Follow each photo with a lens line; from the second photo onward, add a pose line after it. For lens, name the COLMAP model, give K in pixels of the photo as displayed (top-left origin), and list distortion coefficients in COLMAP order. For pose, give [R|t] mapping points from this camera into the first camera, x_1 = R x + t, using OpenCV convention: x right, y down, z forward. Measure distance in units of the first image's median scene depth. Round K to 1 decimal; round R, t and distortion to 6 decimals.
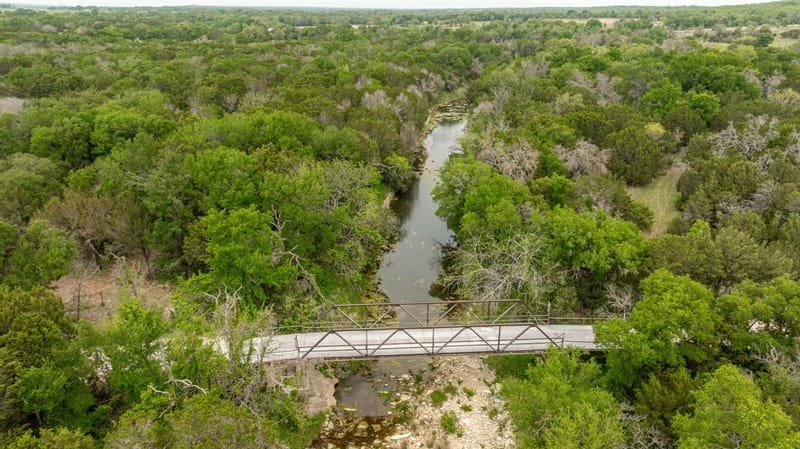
lens RADIAL K [[580.5, 0, 400.0], [0, 580.5, 224.5], [0, 0, 1]] dist [-0.028894, -0.000999]
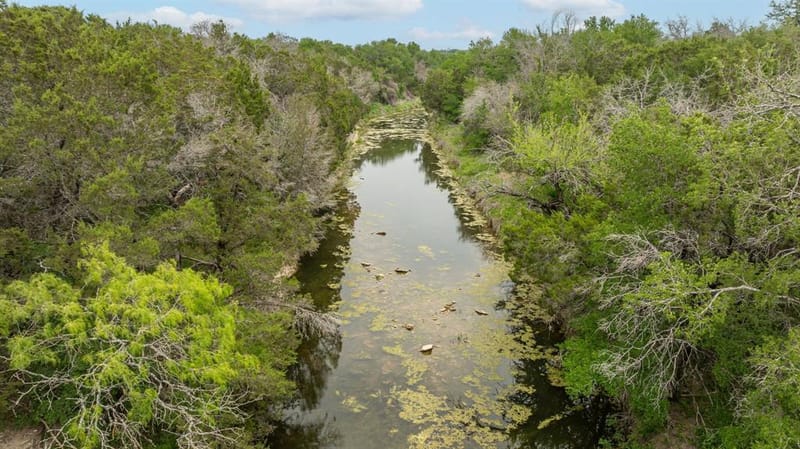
lens RADIAL K [[580.5, 0, 400.0], [0, 580.5, 224.5], [0, 0, 1]] dist [-0.028894, -0.000999]
pose [[0.990793, -0.032739, 0.131370, 0.061055], [0.043037, 0.996153, -0.076332, -0.214222], [-0.128365, 0.081283, 0.988390, 1.644526]]
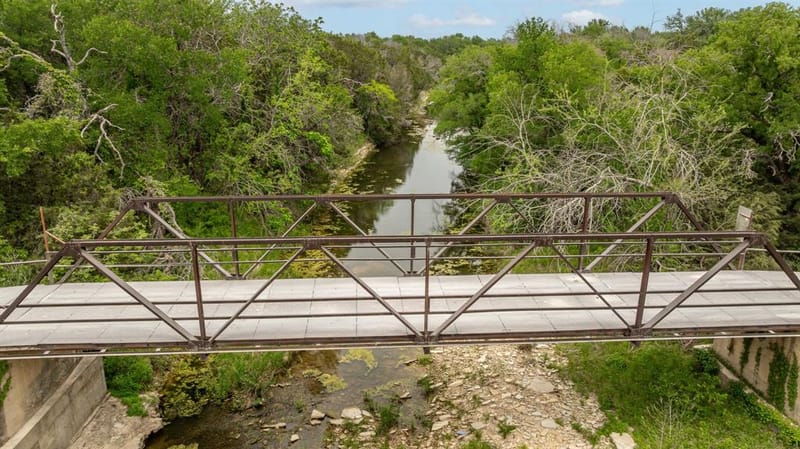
lens RADIAL K [[580.5, 0, 400.0], [0, 580.5, 224.5], [0, 0, 1]] dist [-0.028894, -0.000999]
pose [[0.999999, 0.001429, 0.000734, 0.038379], [-0.001380, 0.998025, -0.062809, 0.164698], [-0.000823, 0.062807, 0.998025, 0.622617]]
